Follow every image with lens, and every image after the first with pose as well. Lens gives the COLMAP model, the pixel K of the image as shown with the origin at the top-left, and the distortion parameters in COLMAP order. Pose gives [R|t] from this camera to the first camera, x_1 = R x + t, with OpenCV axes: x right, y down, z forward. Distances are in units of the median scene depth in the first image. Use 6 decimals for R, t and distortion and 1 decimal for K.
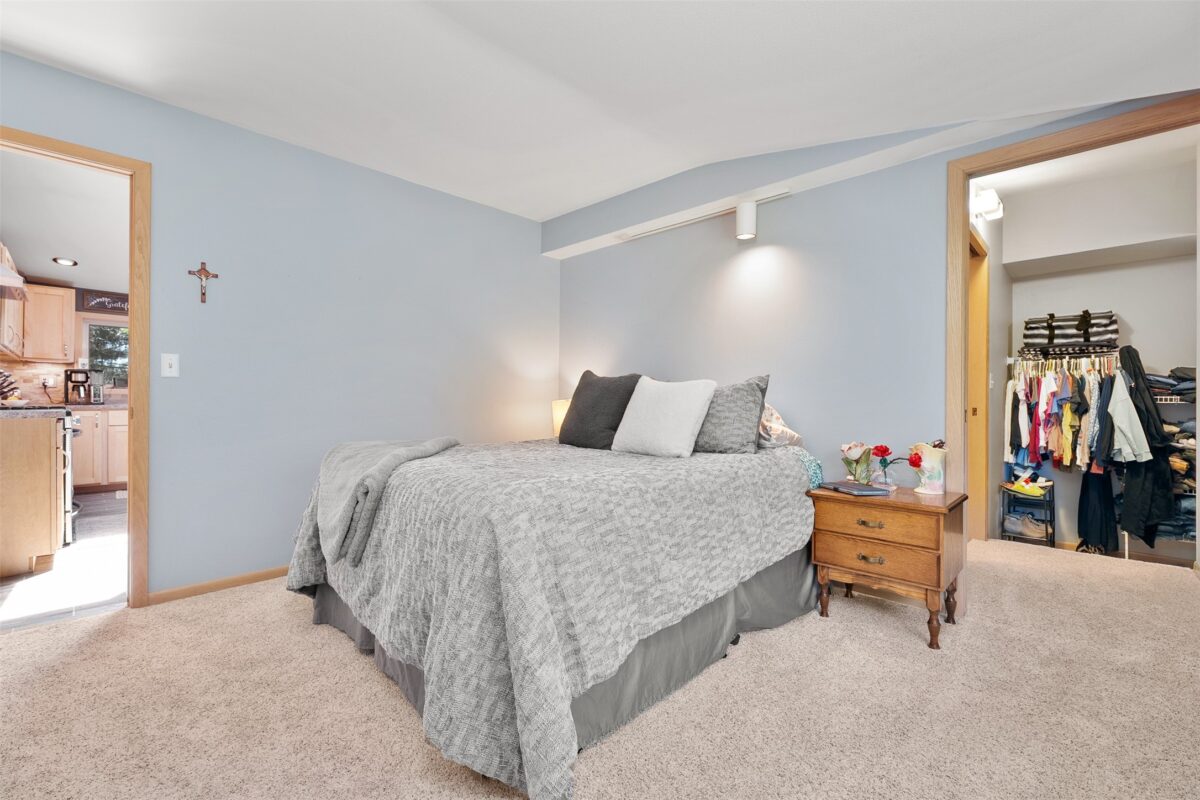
lens RADIAL K [[505.9, 0, 600.0], [0, 505.9, 400.0], [0, 0, 1]] dist [0.000231, 0.000109]
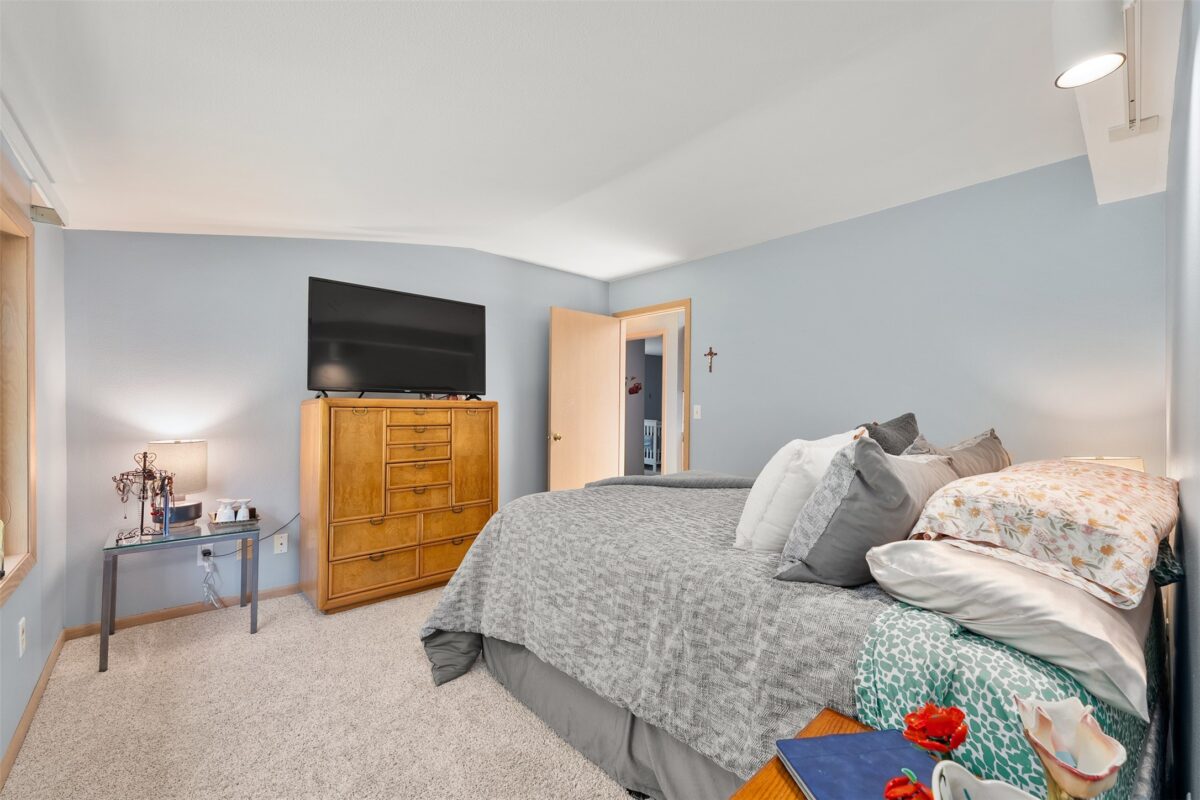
lens RADIAL K [[492.4, 0, 600.0], [0, 492.4, 400.0], [0, 0, 1]] dist [0.000507, 0.000023]
pose [[-0.071296, -0.020993, -0.997234, 1.093551], [-0.013242, 0.999710, -0.020098, -0.097447], [0.997367, 0.011773, -0.071554, 1.063043]]
